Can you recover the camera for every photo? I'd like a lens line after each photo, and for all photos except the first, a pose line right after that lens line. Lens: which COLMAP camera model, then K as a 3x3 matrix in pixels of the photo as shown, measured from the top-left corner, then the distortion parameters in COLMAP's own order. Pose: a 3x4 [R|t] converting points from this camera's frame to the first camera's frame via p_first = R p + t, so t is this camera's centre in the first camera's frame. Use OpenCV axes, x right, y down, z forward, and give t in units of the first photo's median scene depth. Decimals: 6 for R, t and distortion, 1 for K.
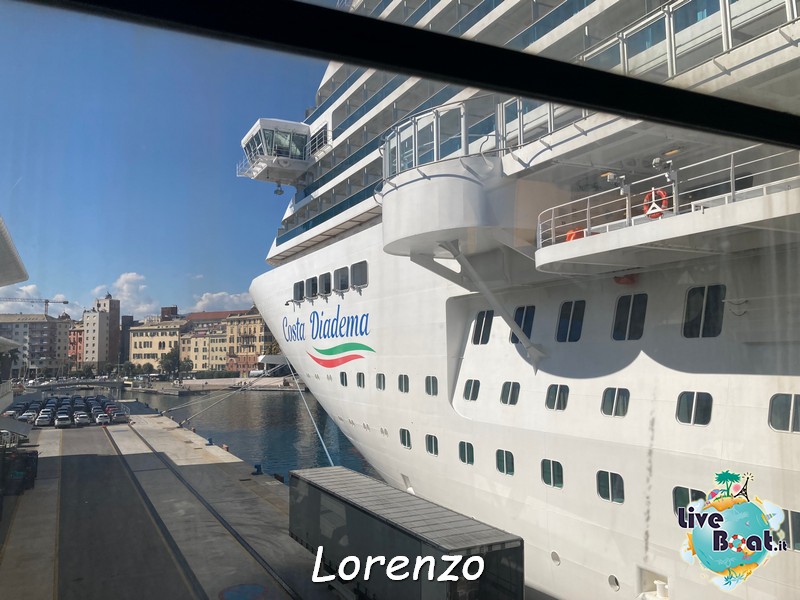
lens RADIAL K [[649.9, 0, 397.0], [0, 649.9, 306.8], [0, 0, 1]] dist [0.009622, 0.010333]
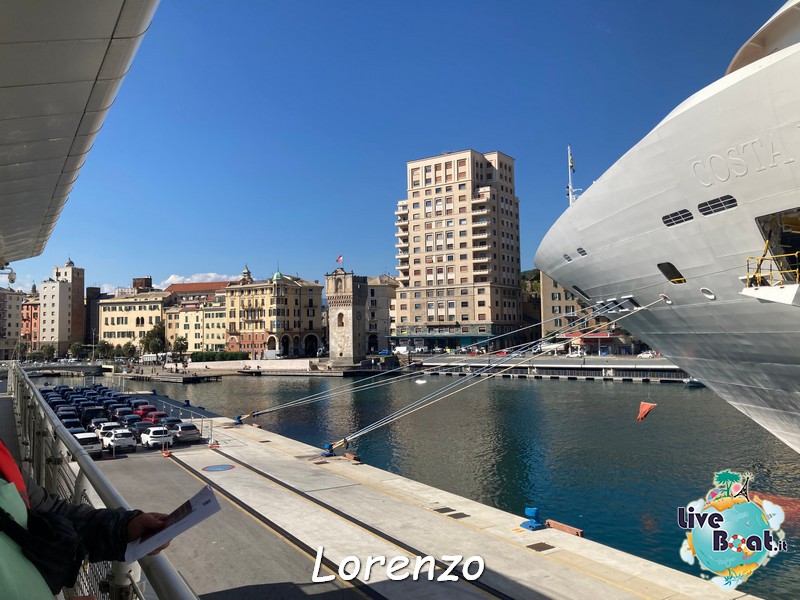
lens RADIAL K [[649.9, 0, 401.3], [0, 649.9, 294.9], [0, 0, 1]] dist [0.009622, 0.010333]
pose [[0.996916, 0.004726, 0.078331, -0.104147], [-0.005305, 0.999960, 0.007192, 0.019234], [-0.078294, -0.007586, 0.996901, 0.163460]]
